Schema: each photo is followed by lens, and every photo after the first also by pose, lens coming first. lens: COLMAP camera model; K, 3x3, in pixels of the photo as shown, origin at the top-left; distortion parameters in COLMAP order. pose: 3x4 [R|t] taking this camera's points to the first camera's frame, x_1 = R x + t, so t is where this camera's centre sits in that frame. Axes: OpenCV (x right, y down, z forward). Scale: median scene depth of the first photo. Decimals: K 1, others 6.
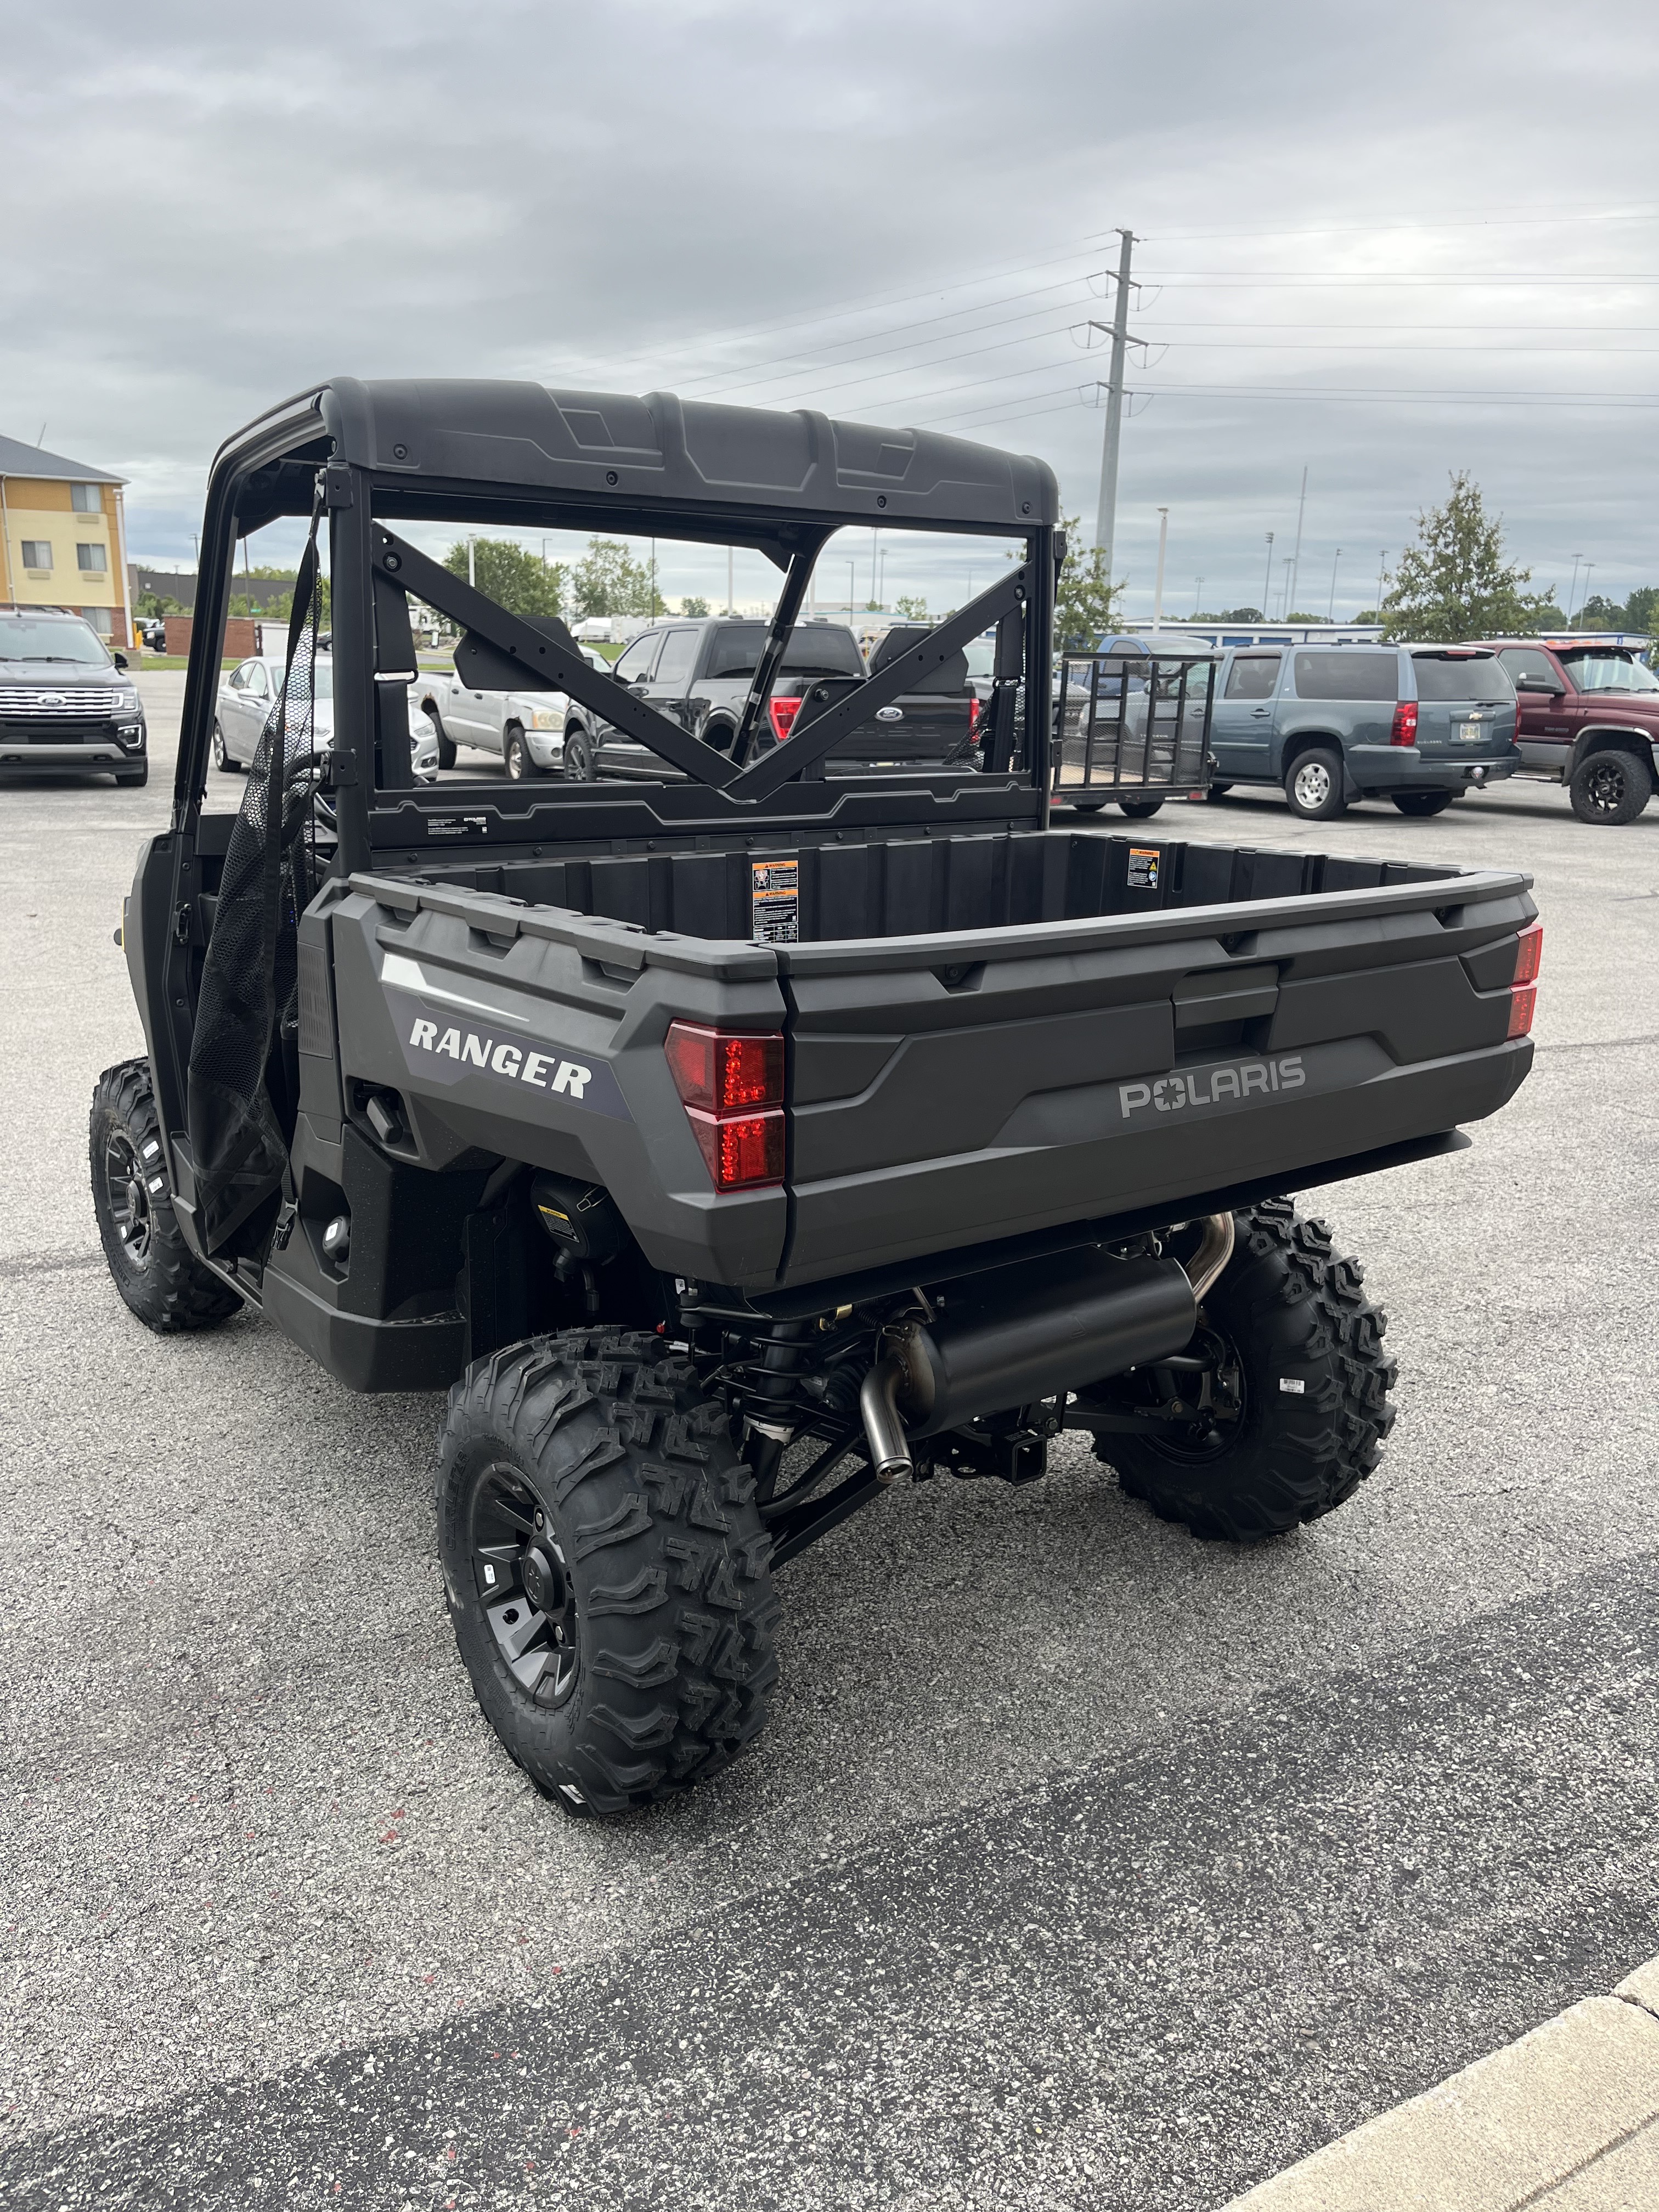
lens RADIAL K [[1690.8, 0, 853.9], [0, 1690.8, 1106.8], [0, 0, 1]] dist [0.040502, -0.044188]
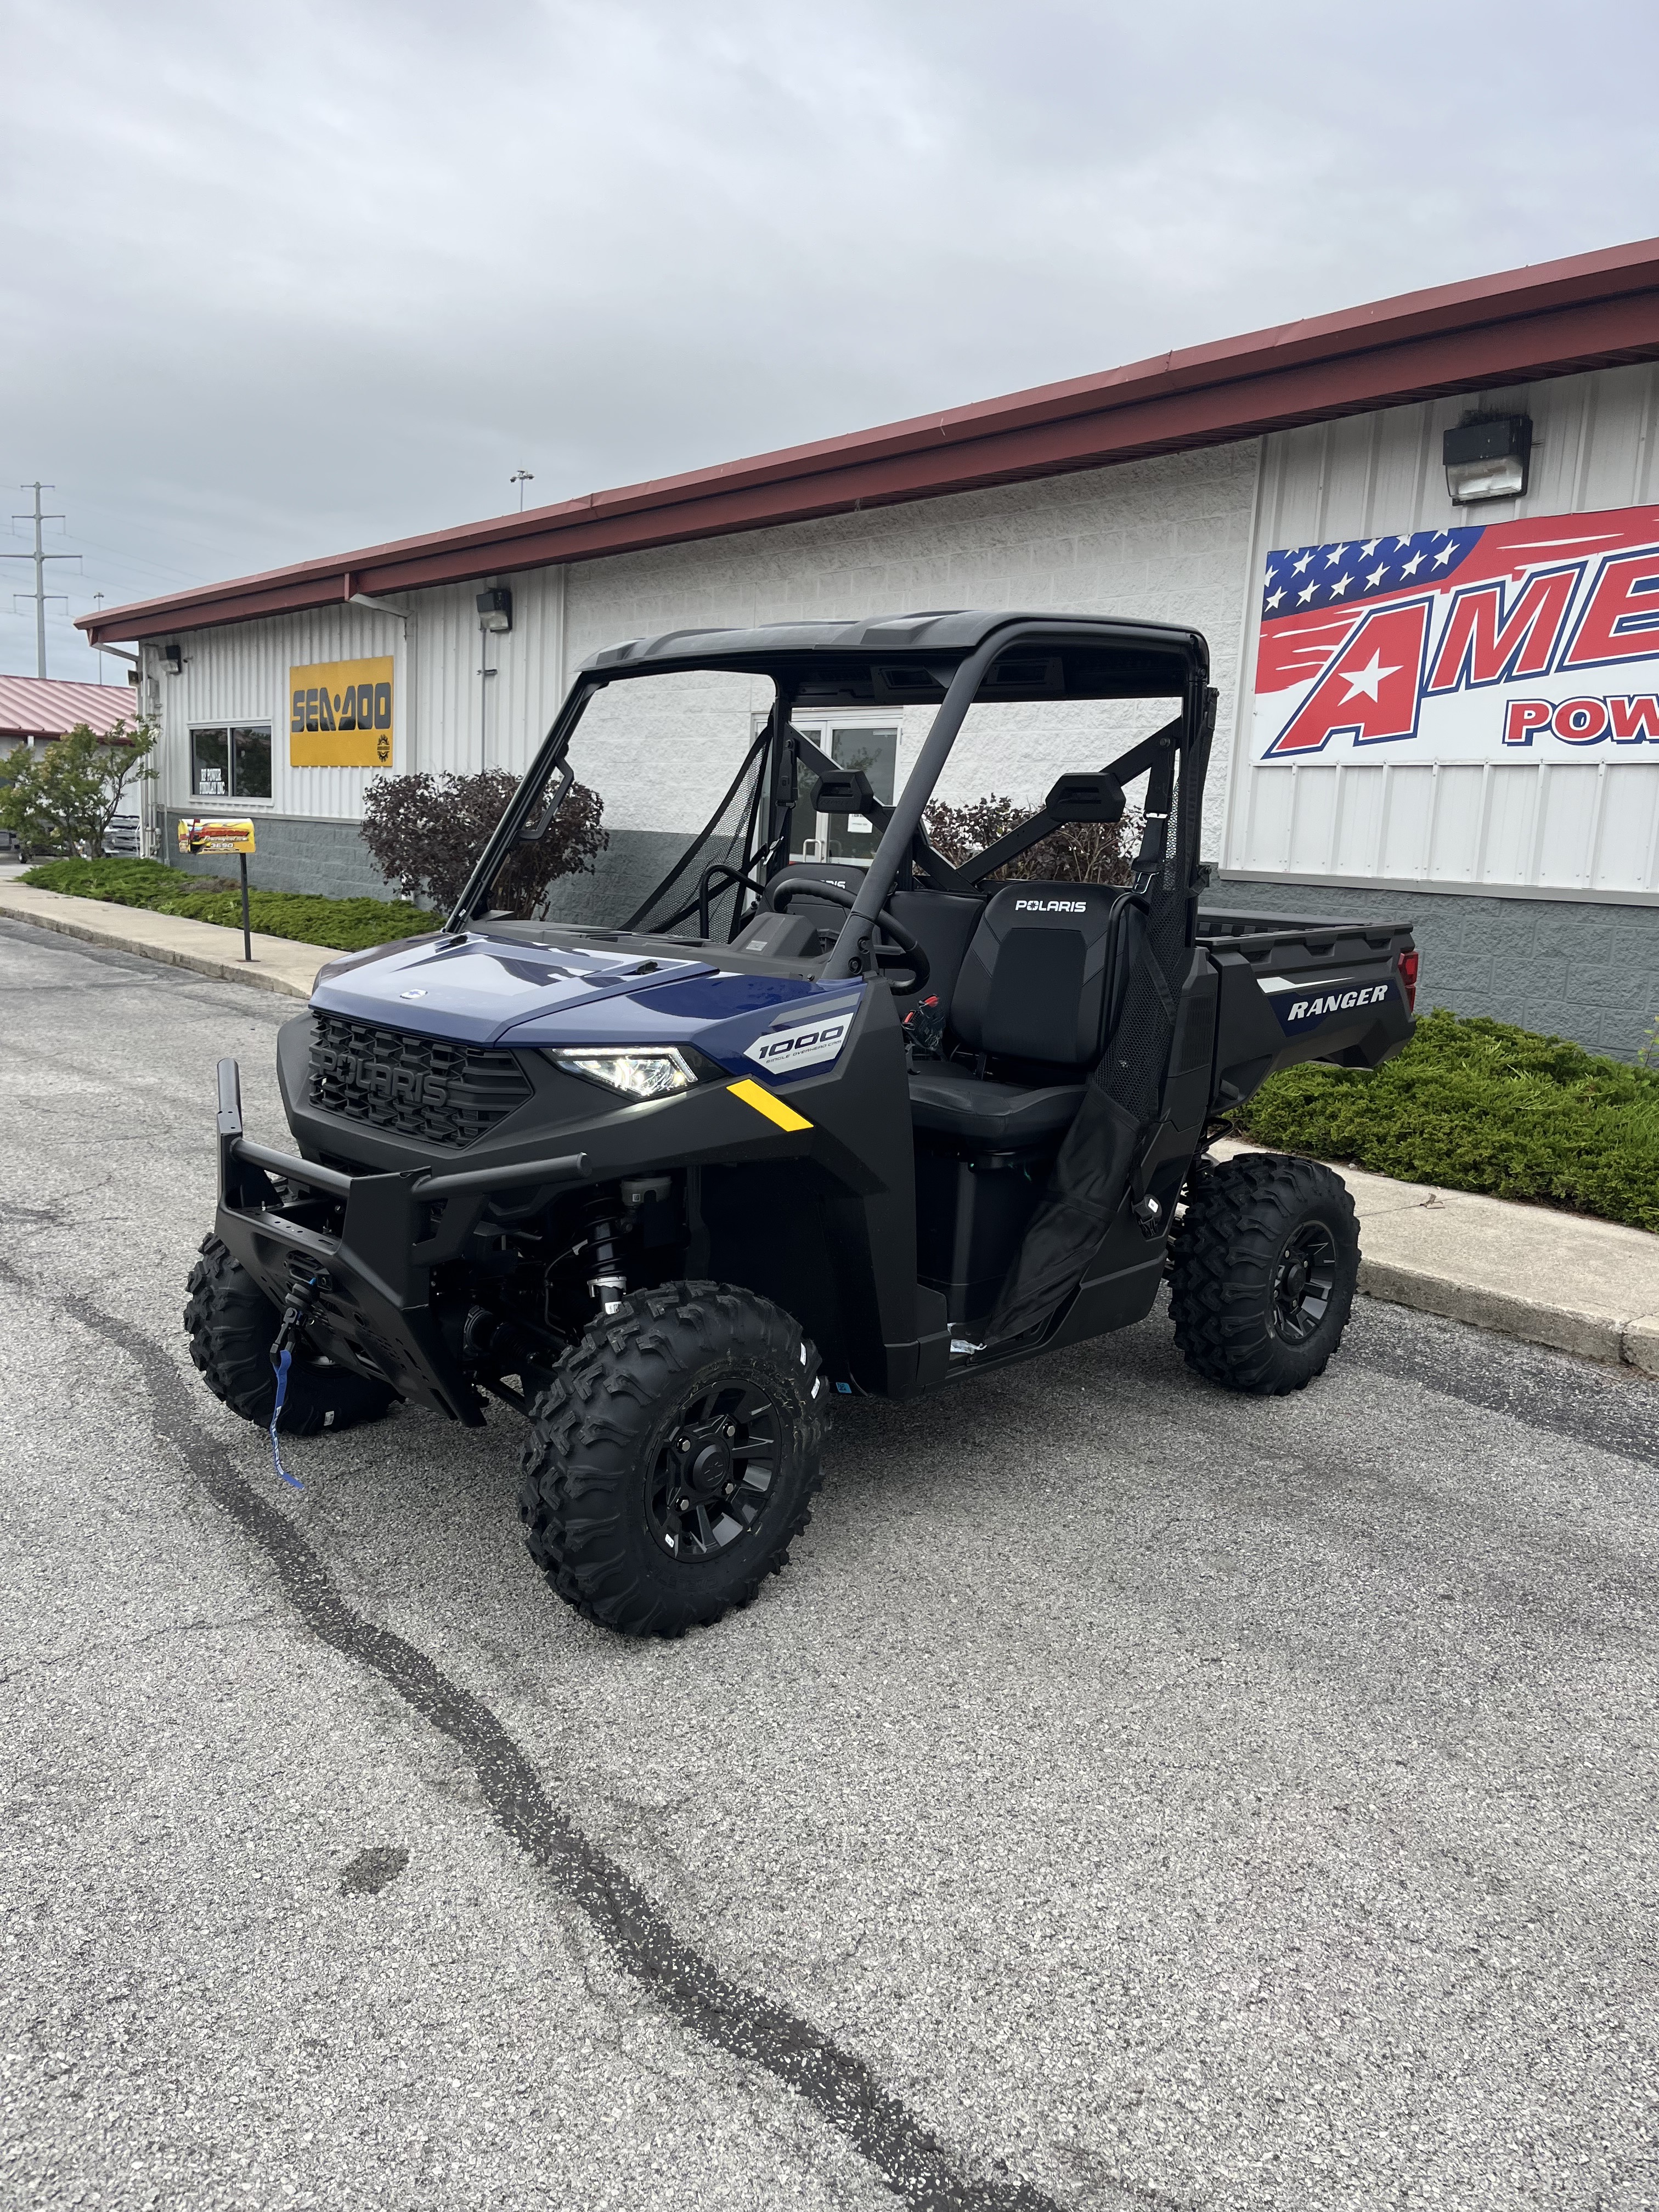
lens RADIAL K [[1690.8, 0, 853.9], [0, 1690.8, 1106.8], [0, 0, 1]] dist [0.040502, -0.044188]
pose [[-0.147554, -0.190965, 0.970443, -1.972510], [0.210846, 0.952555, 0.219504, -0.445650], [-0.966319, 0.237003, -0.100289, 1.654338]]
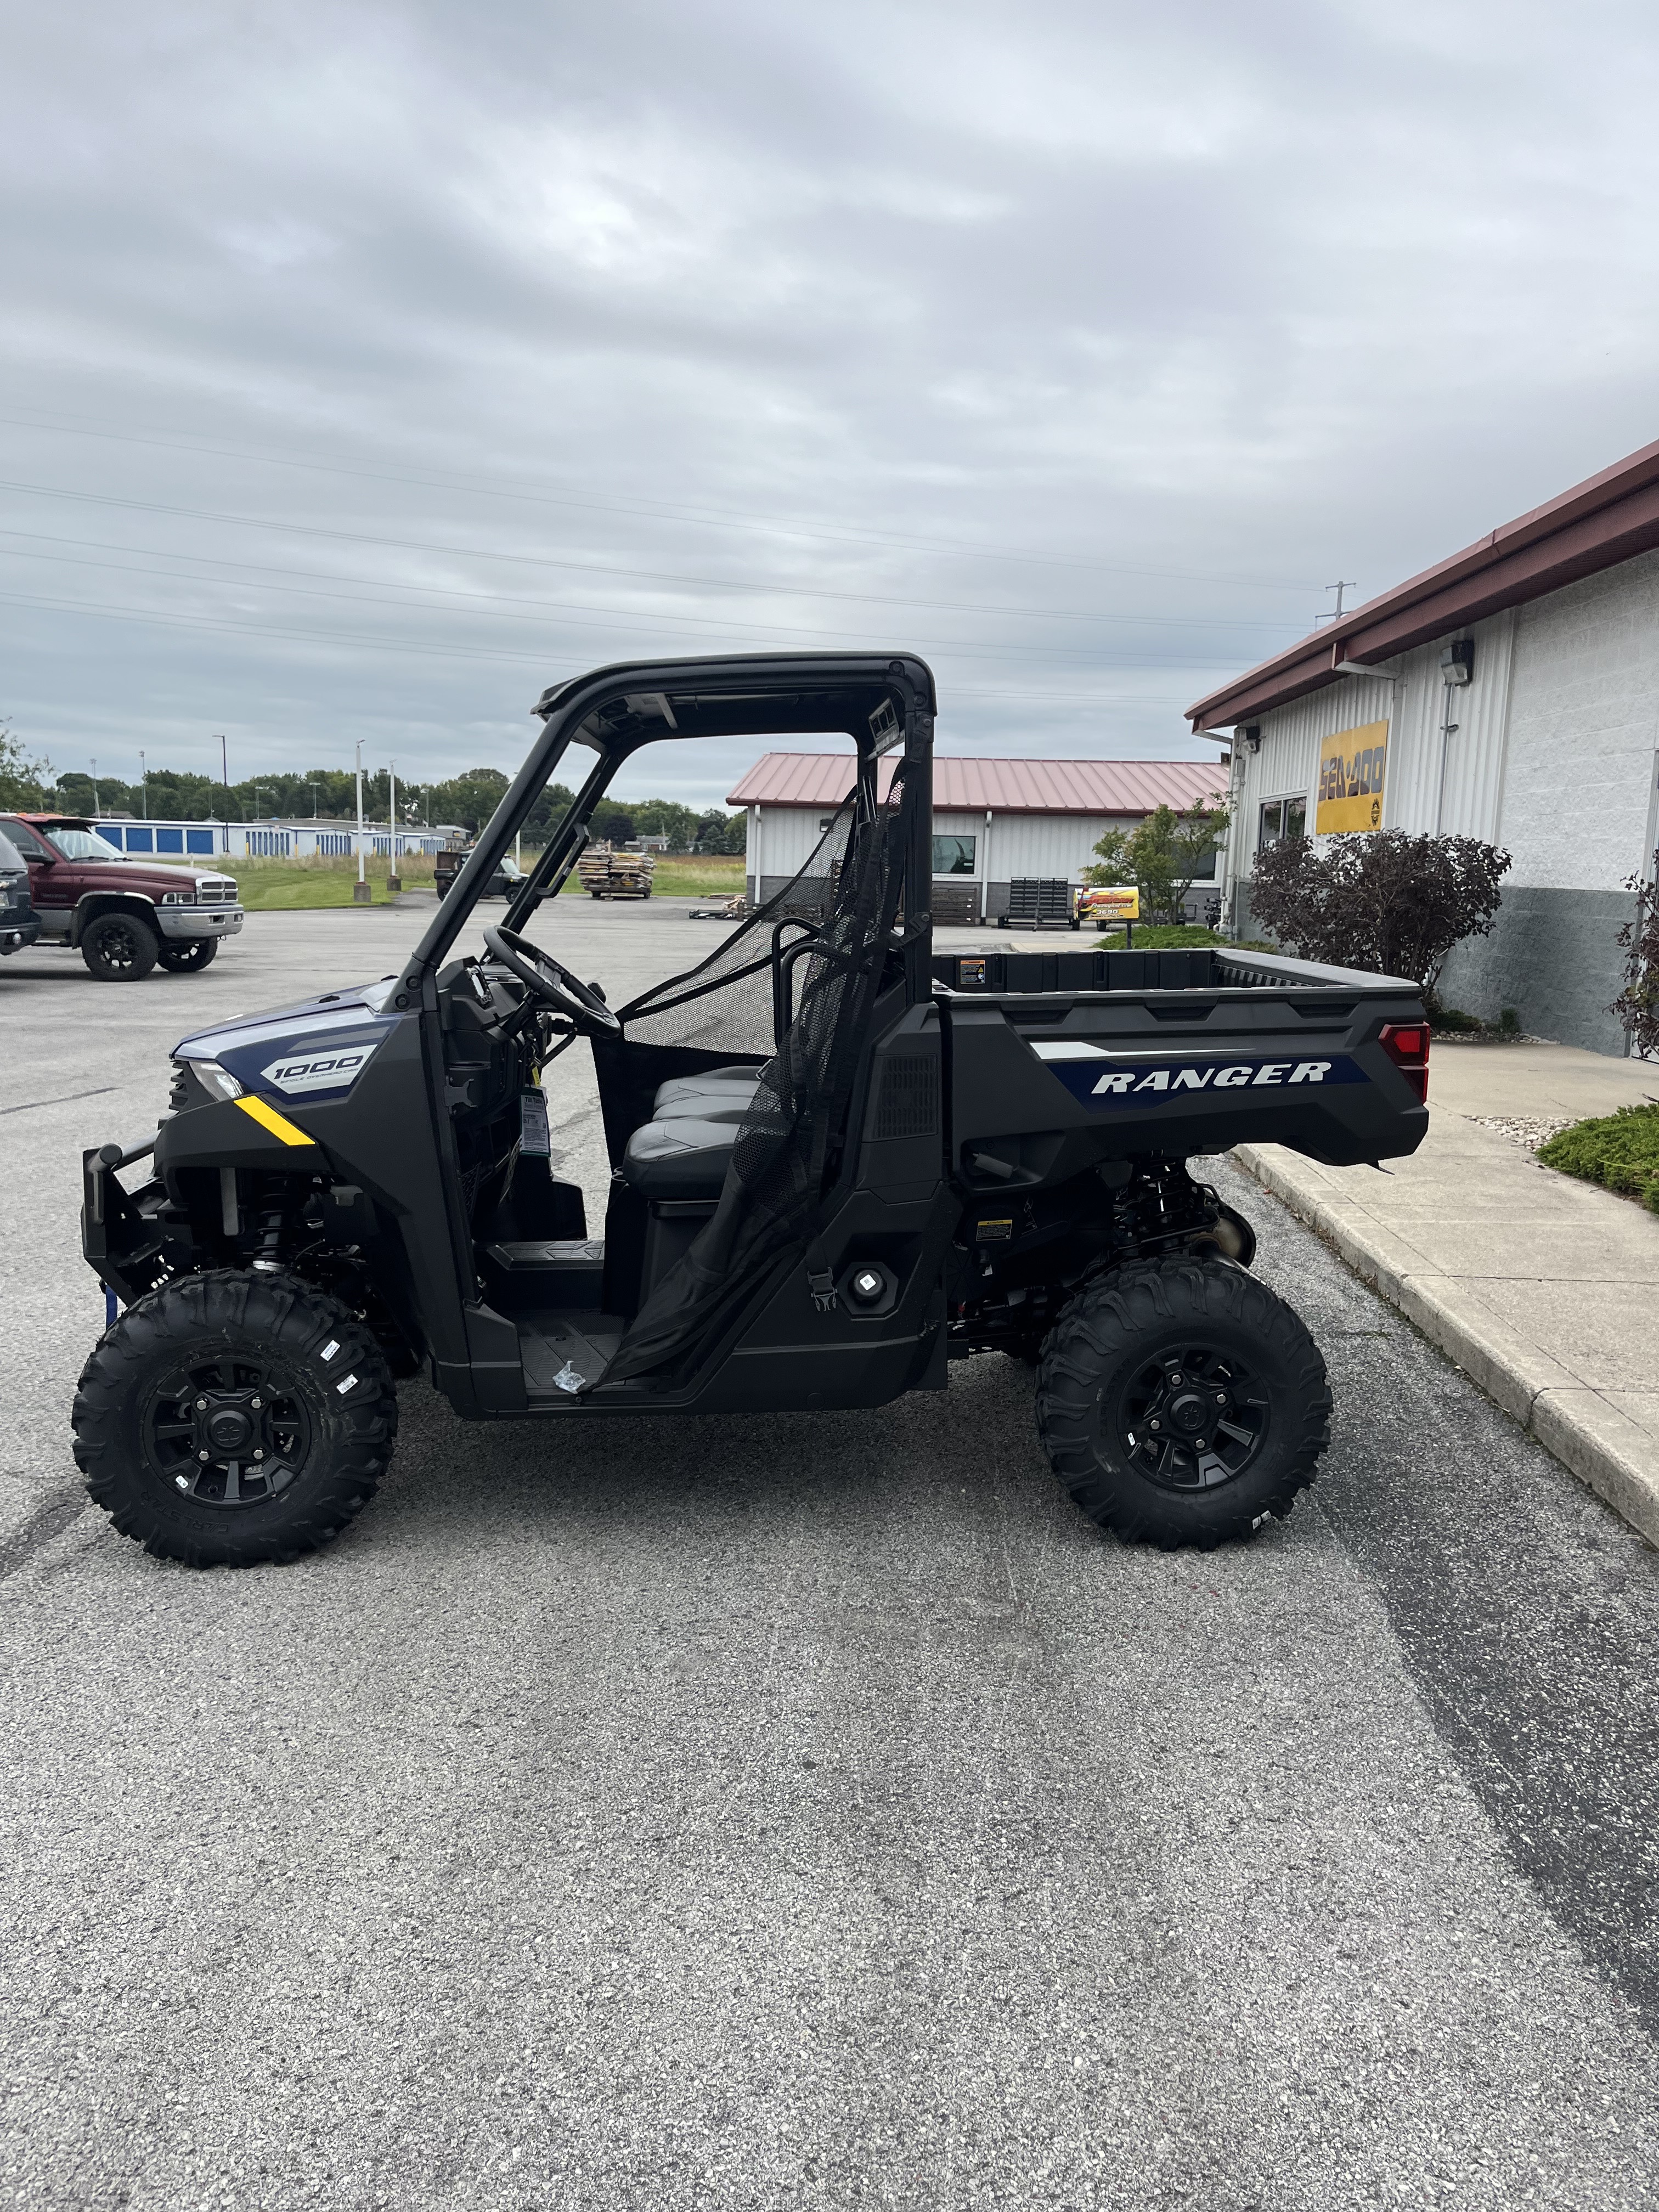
lens RADIAL K [[1690.8, 0, 853.9], [0, 1690.8, 1106.8], [0, 0, 1]] dist [0.040502, -0.044188]
pose [[0.546149, -0.137021, 0.826406, -1.641735], [0.213846, 0.976650, 0.020607, -0.102996], [-0.809933, 0.165469, 0.562698, 0.318071]]
